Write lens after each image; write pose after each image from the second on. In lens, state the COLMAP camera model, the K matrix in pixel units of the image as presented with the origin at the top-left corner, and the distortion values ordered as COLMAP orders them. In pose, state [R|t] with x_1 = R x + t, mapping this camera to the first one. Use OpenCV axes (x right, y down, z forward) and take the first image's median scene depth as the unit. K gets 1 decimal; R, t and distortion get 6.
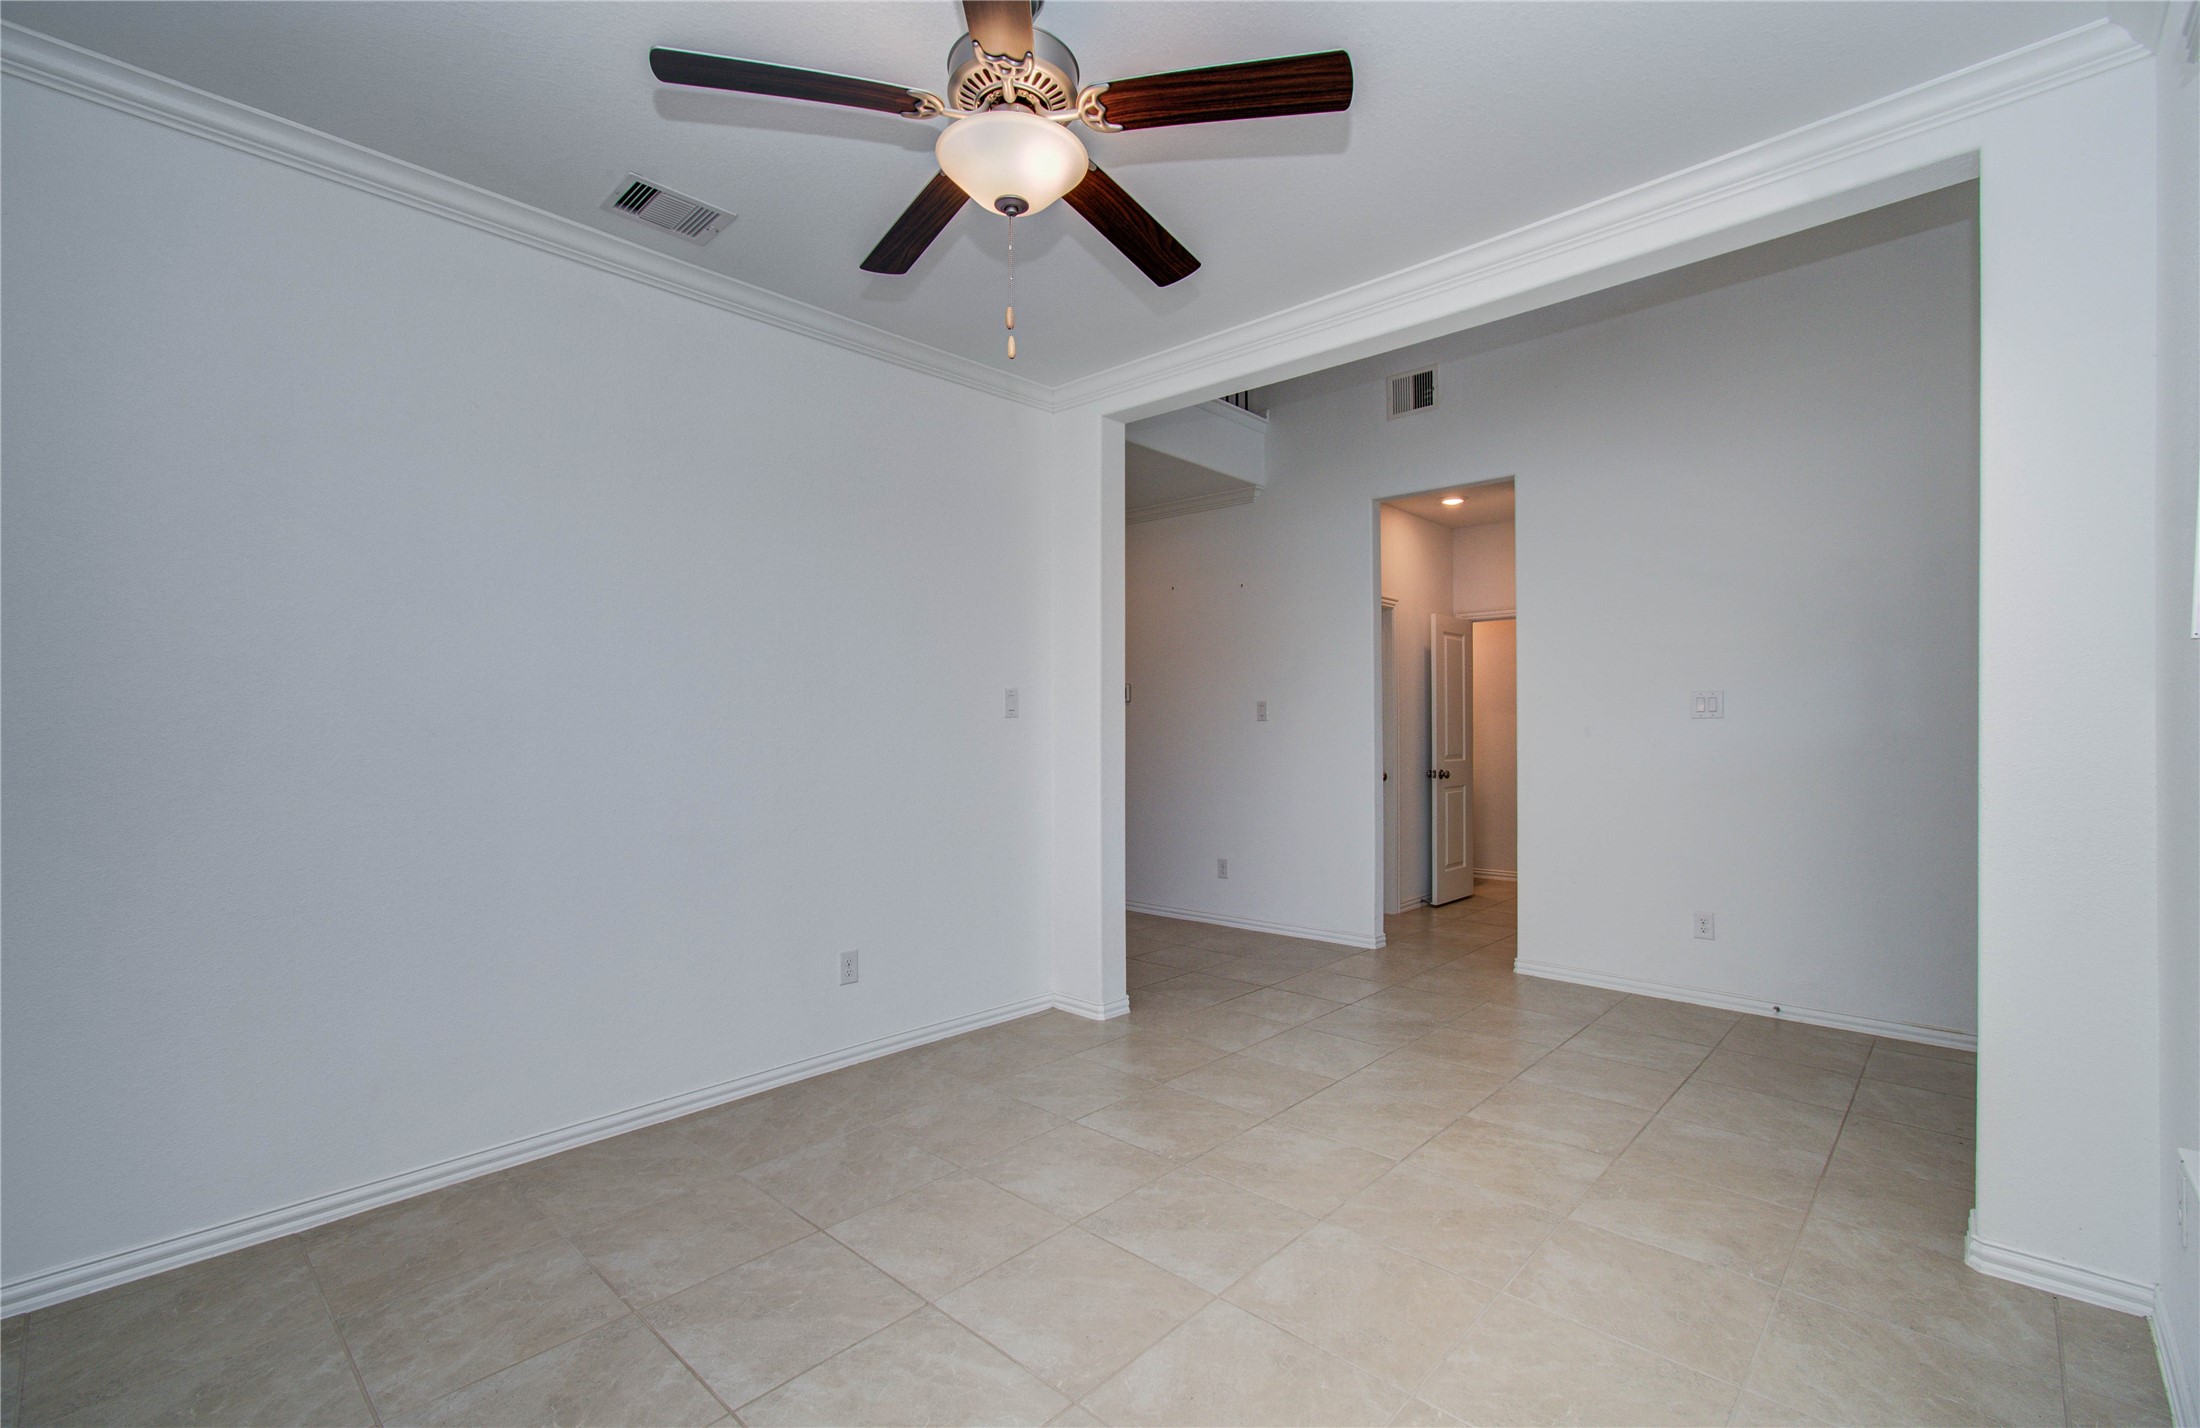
lens RADIAL K [[960.9, 0, 1090.1], [0, 960.9, 711.0], [0, 0, 1]] dist [-0.044539, 0.042189]
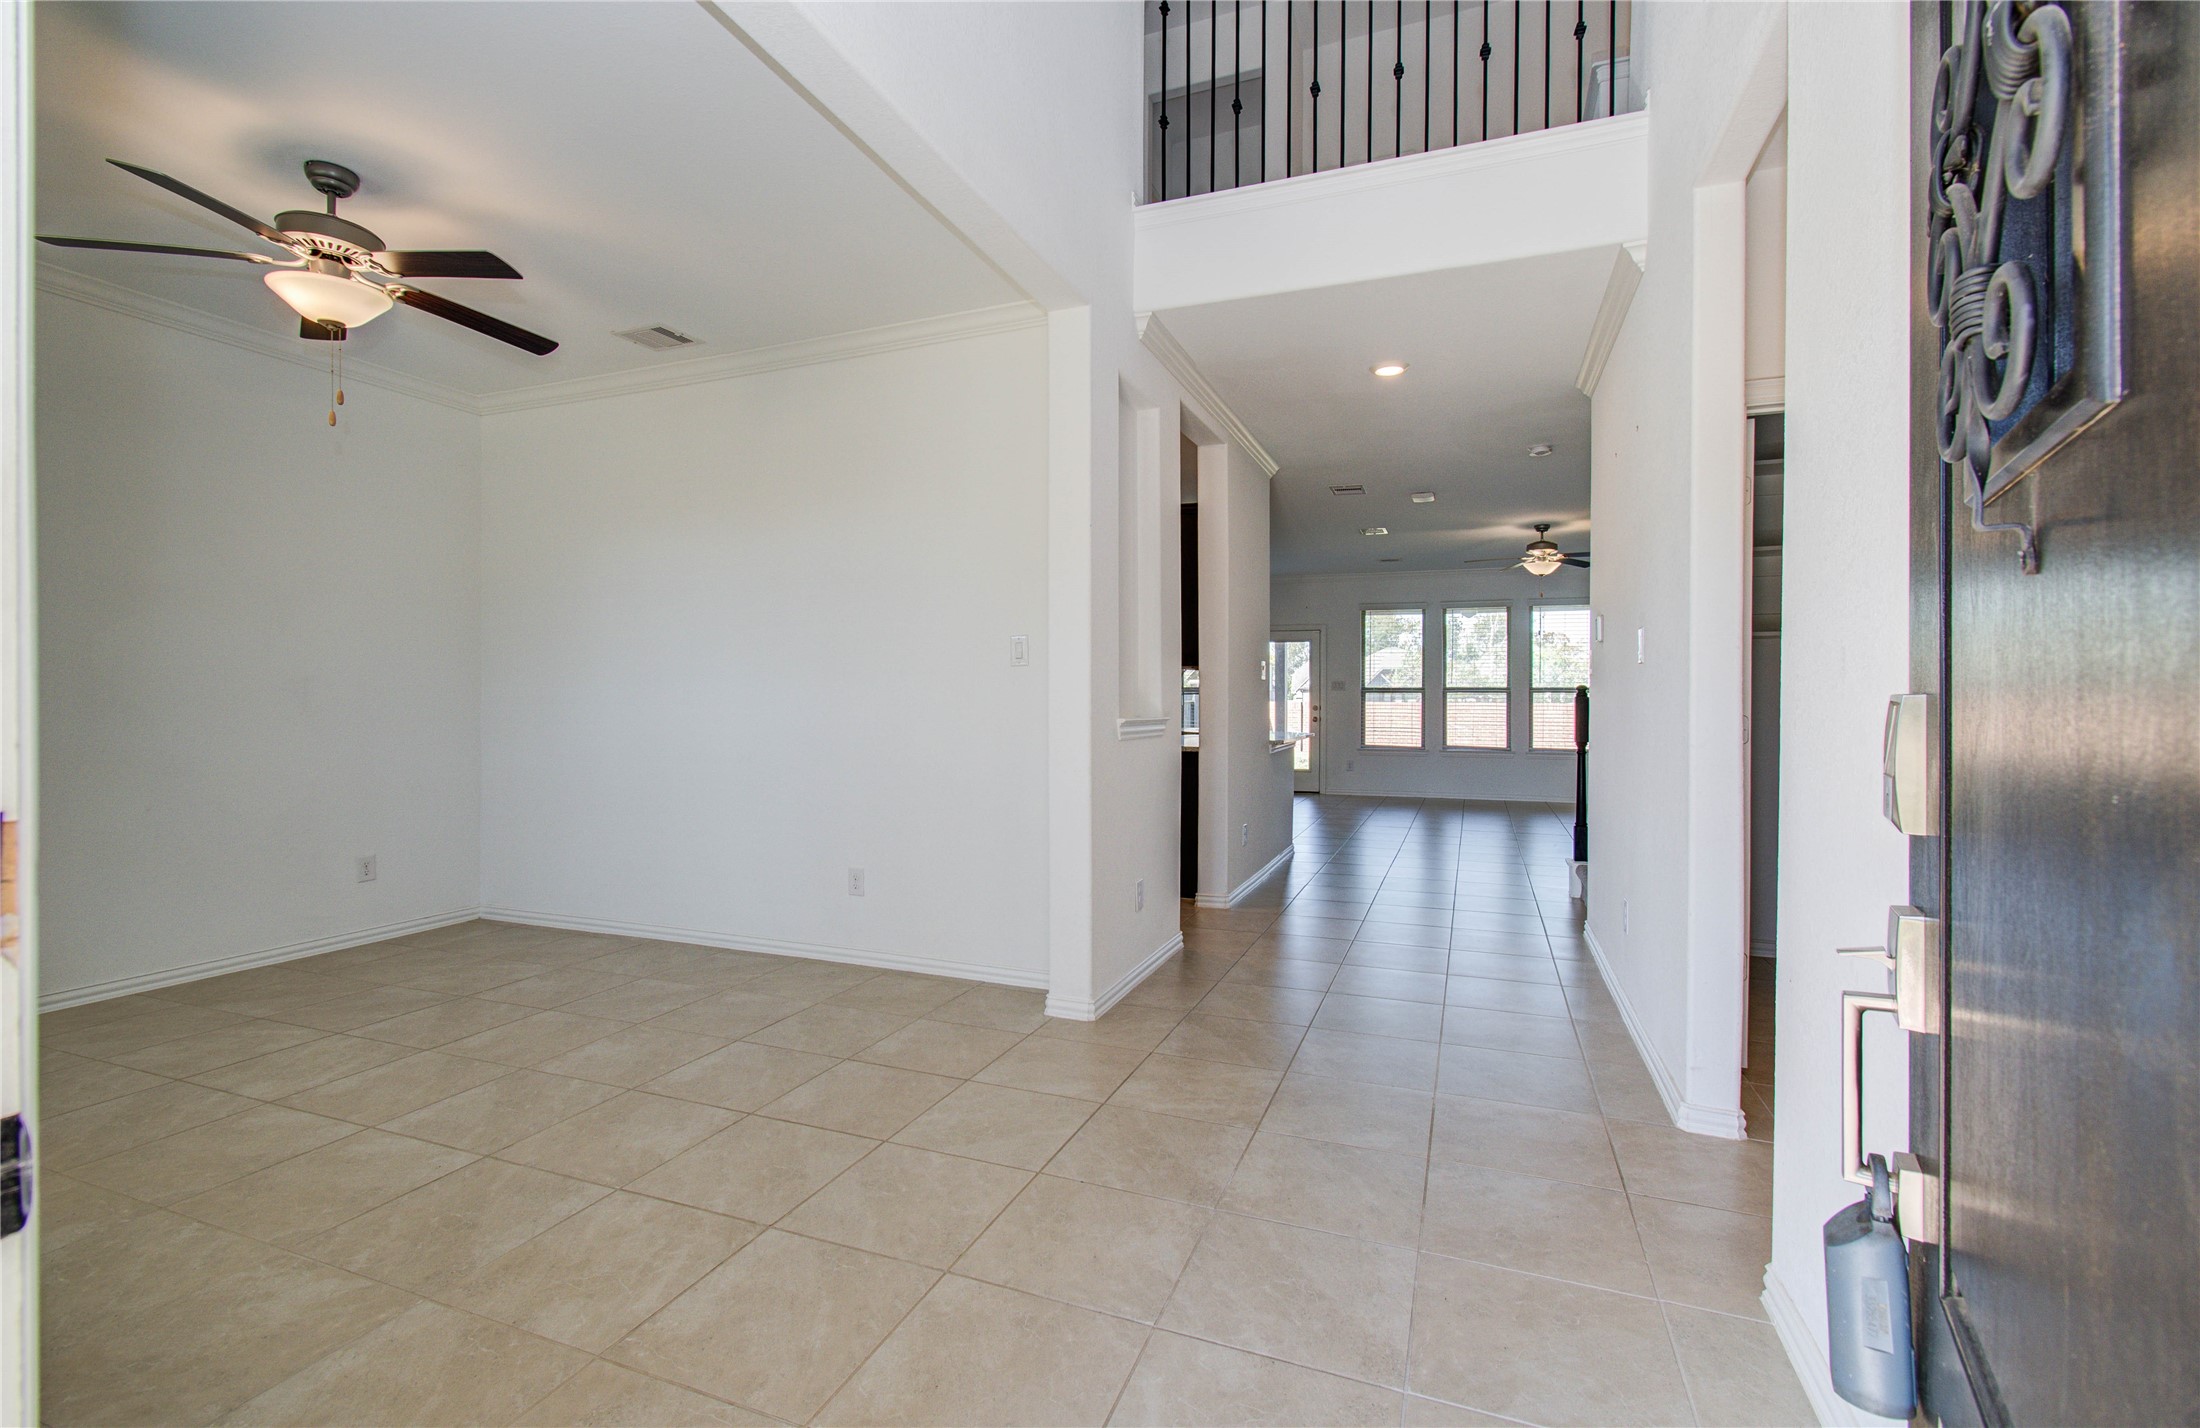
lens RADIAL K [[960.9, 0, 1090.1], [0, 960.9, 711.0], [0, 0, 1]] dist [-0.044539, 0.042189]
pose [[0.376583, 0.011059, -0.926317, 0.965915], [0.013100, 0.999765, 0.017262, 0.041857], [0.926290, -0.018635, 0.376349, 0.843655]]
